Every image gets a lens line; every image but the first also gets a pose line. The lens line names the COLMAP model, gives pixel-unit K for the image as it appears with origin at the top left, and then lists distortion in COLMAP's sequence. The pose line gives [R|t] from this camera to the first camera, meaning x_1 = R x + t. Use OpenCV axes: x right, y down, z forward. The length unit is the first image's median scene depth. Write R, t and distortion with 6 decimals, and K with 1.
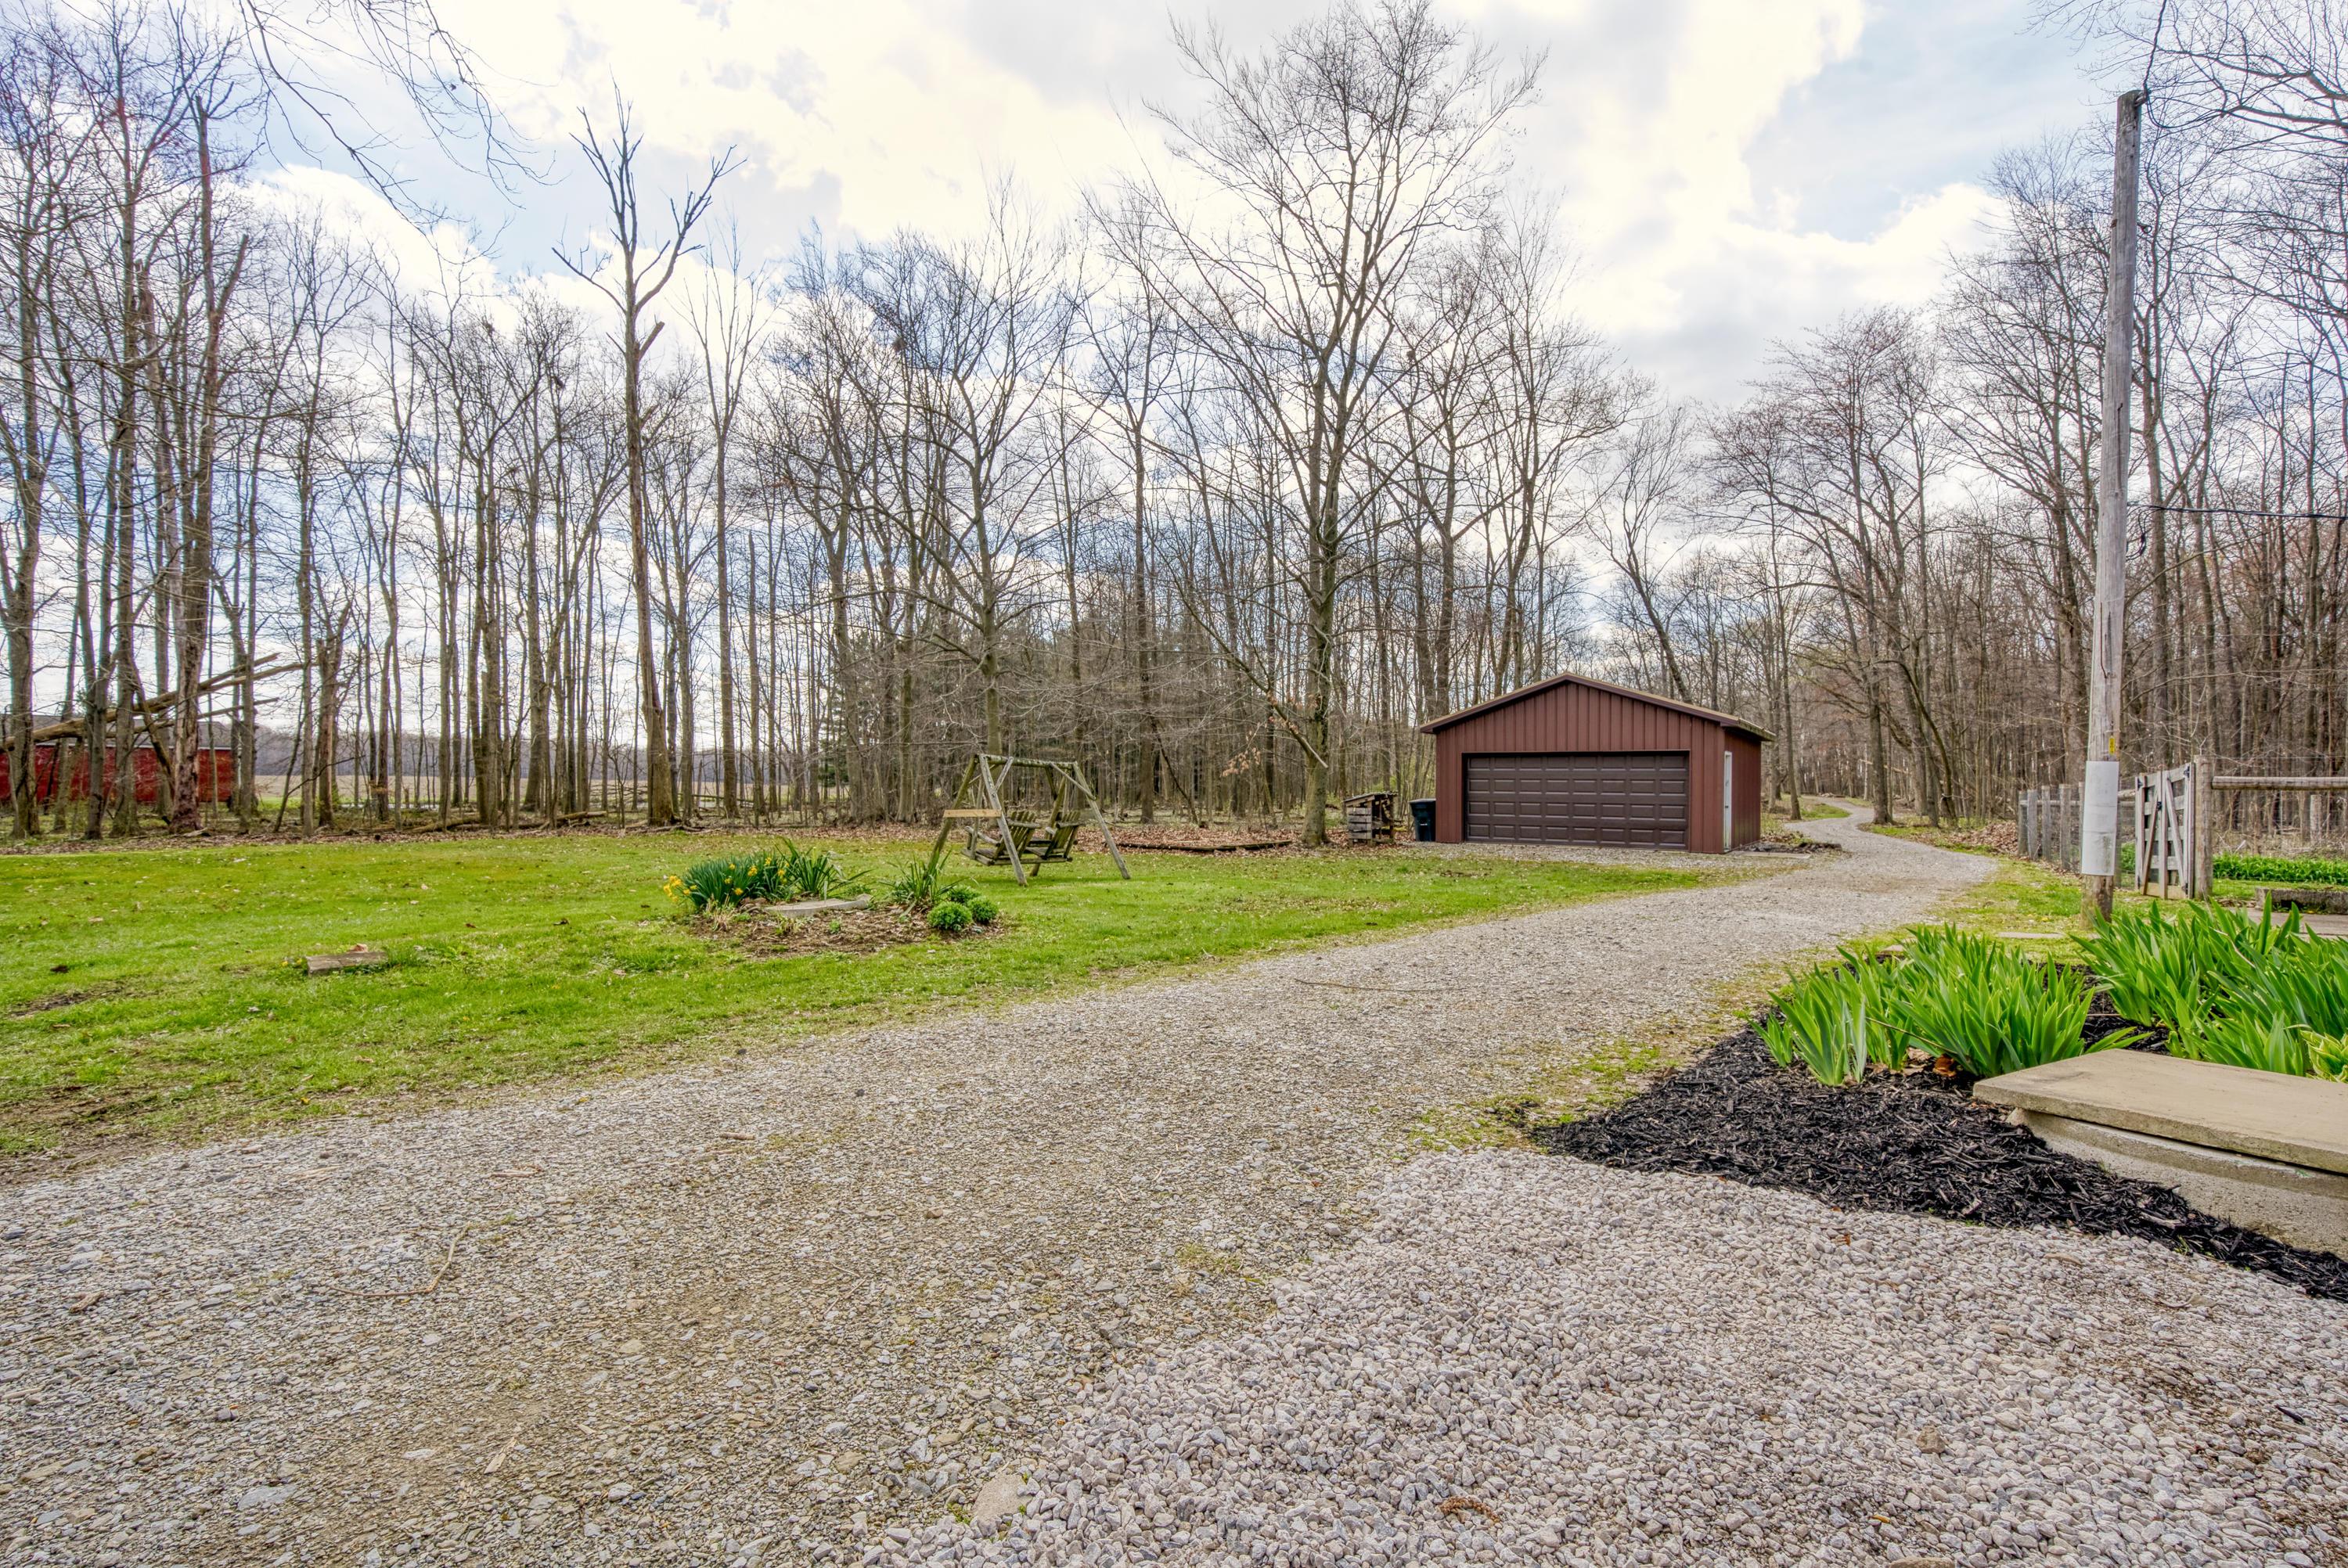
lens RADIAL K [[1055.5, 0, 1177.4], [0, 1055.5, 779.9], [0, 0, 1]] dist [0.009901, 0.002905]
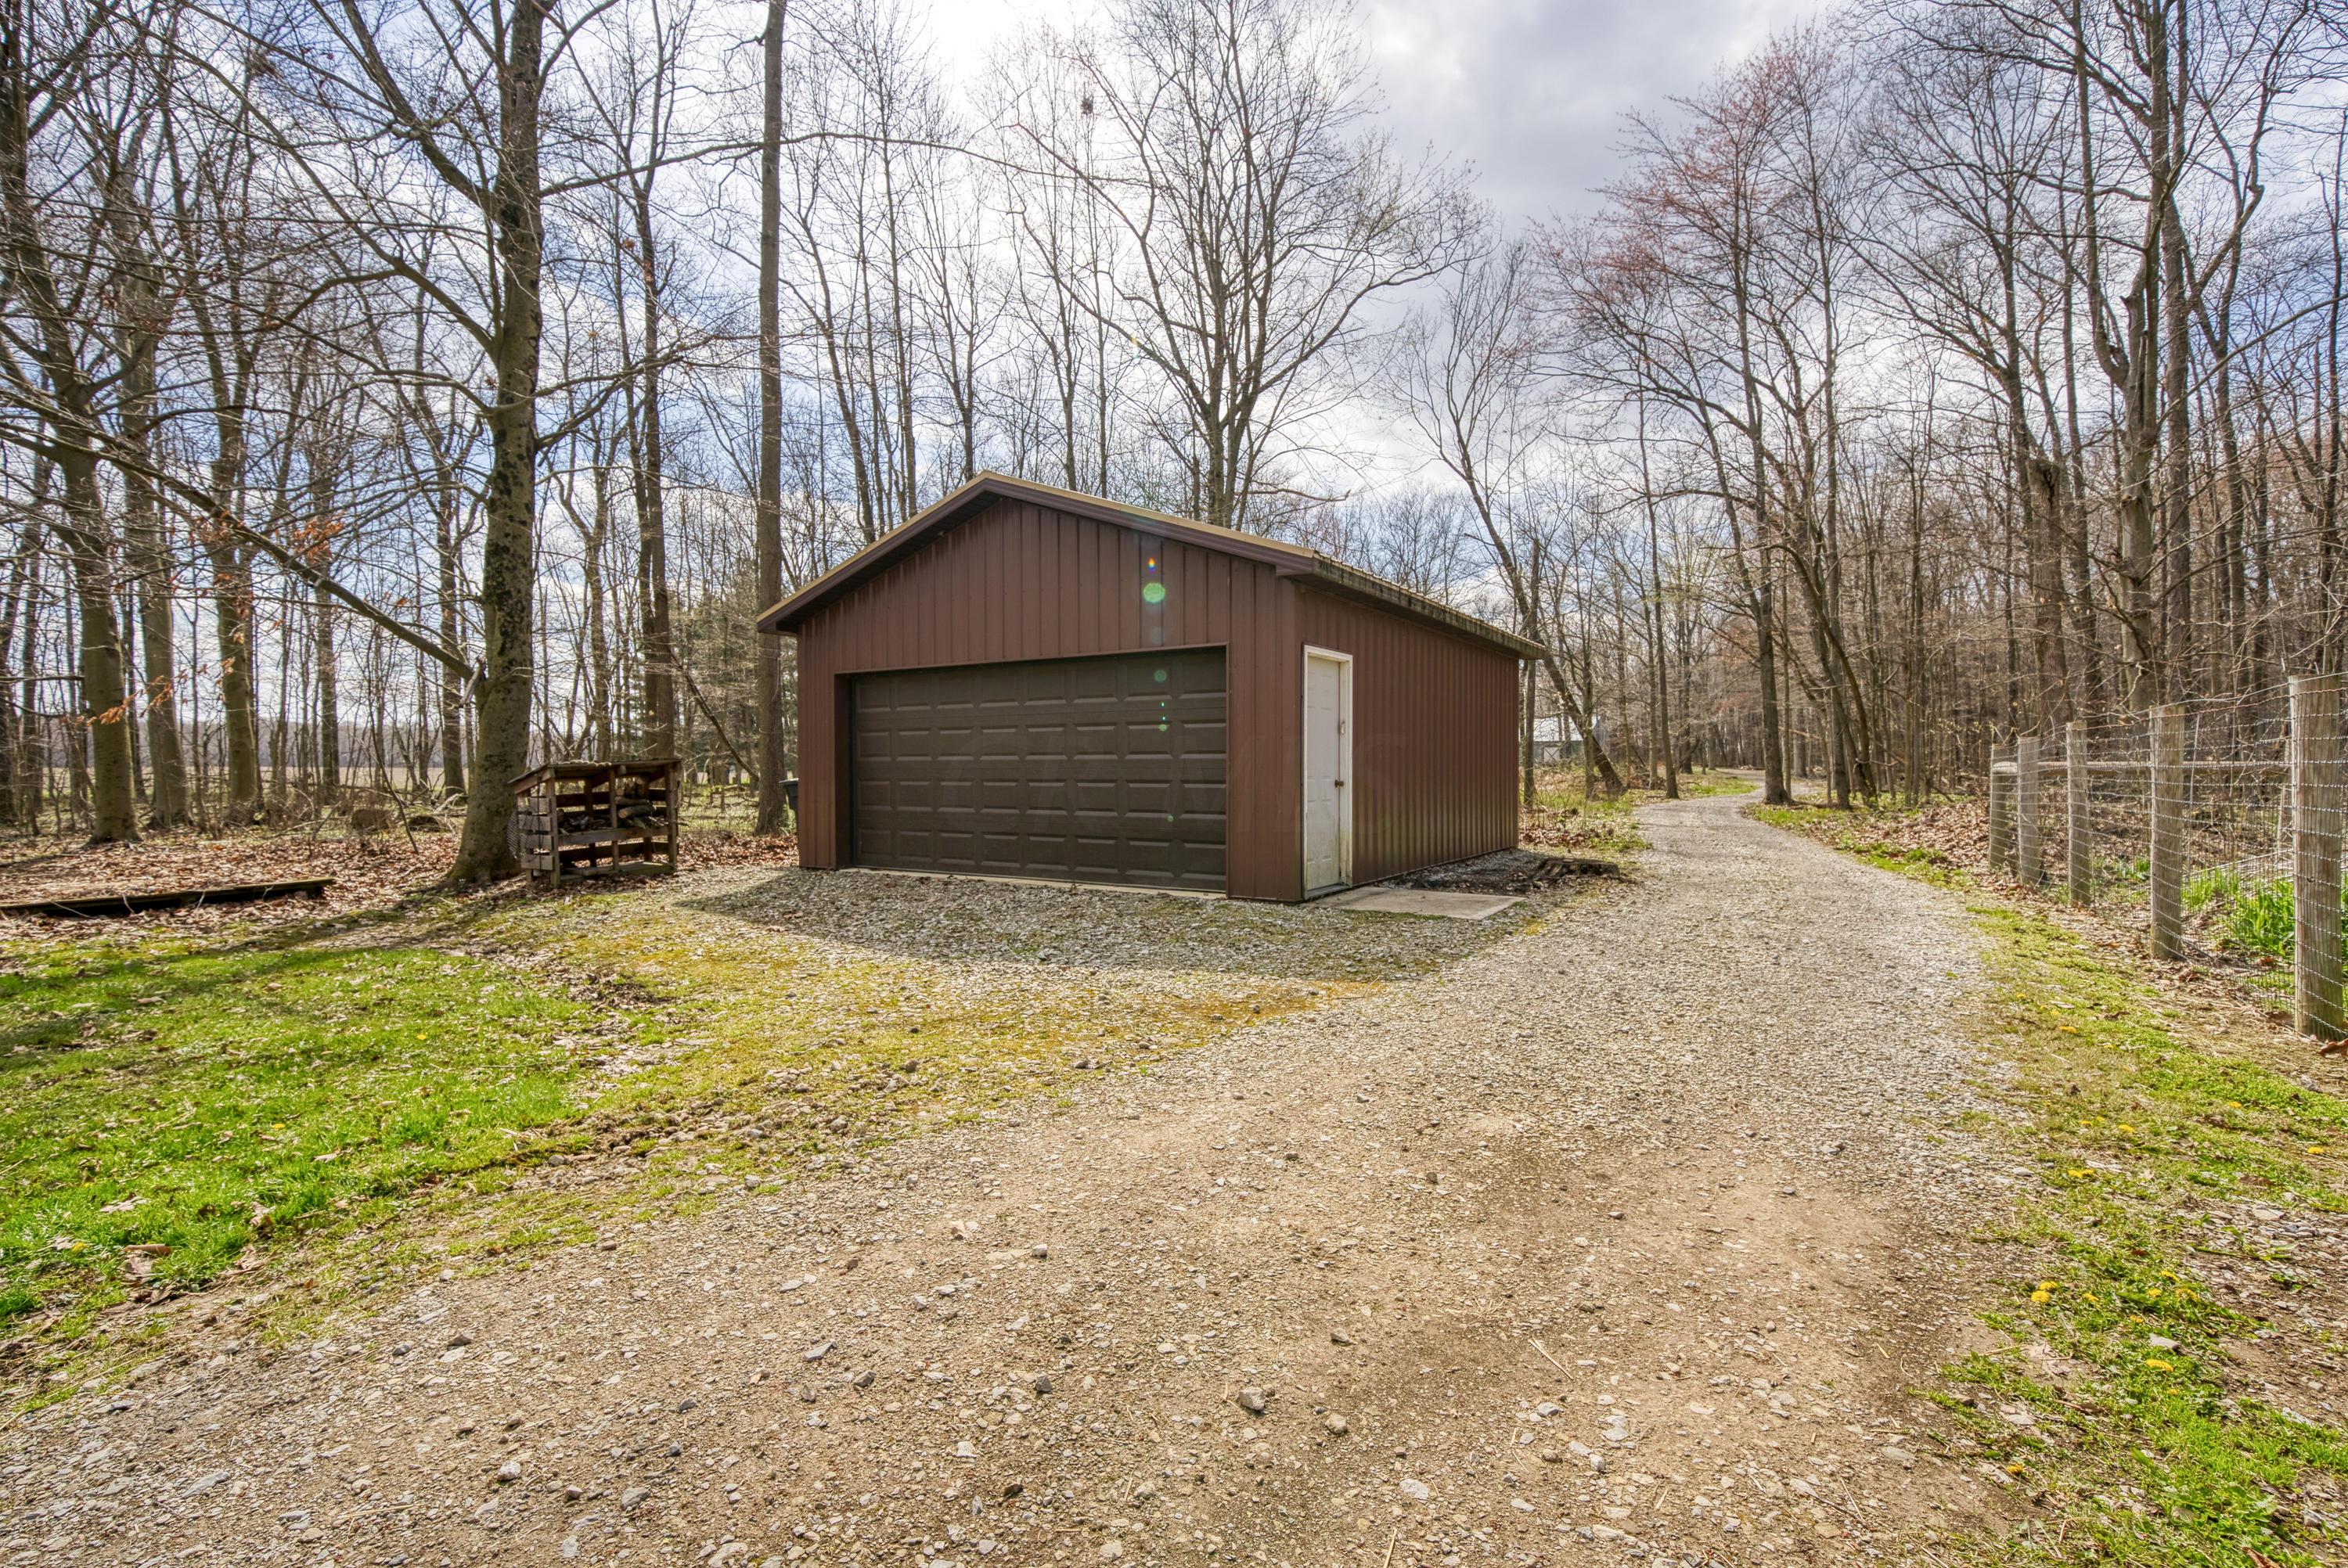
lens RADIAL K [[1018.2, 0, 1173.9], [0, 1018.2, 788.1], [0, 0, 1]] dist [0.004200, 0.000149]
pose [[0.999490, -0.011842, 0.029662, 0.290280], [0.011004, 0.999540, 0.028257, 0.009769], [-0.029983, -0.027916, 0.999160, 0.395806]]
